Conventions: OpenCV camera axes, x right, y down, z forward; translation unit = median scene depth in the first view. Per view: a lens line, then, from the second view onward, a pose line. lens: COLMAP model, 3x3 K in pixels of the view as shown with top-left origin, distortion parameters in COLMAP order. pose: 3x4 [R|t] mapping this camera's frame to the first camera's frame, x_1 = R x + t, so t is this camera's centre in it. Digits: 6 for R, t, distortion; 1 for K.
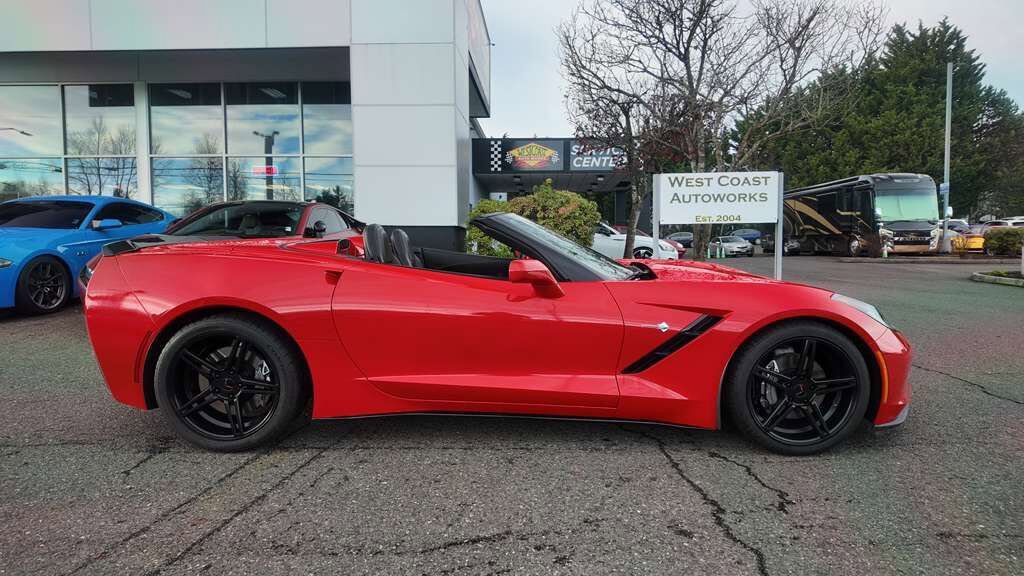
lens RADIAL K [[640.2, 0, 505.3], [0, 640.2, 294.3], [0, 0, 1]] dist [0.034596, 0.004505]
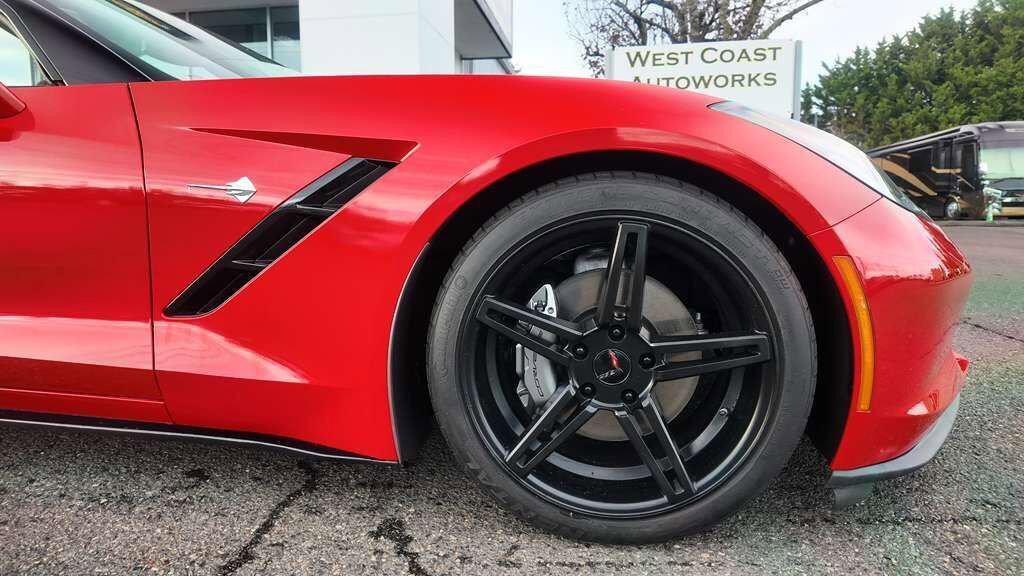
lens RADIAL K [[640.2, 0, 515.3], [0, 640.2, 286.6], [0, 0, 1]] dist [0.034596, 0.004505]
pose [[0.994514, 0.017493, -0.103128, 0.061473], [-0.014750, 0.999518, 0.027299, 0.013349], [0.103556, -0.025628, 0.994293, 0.090170]]
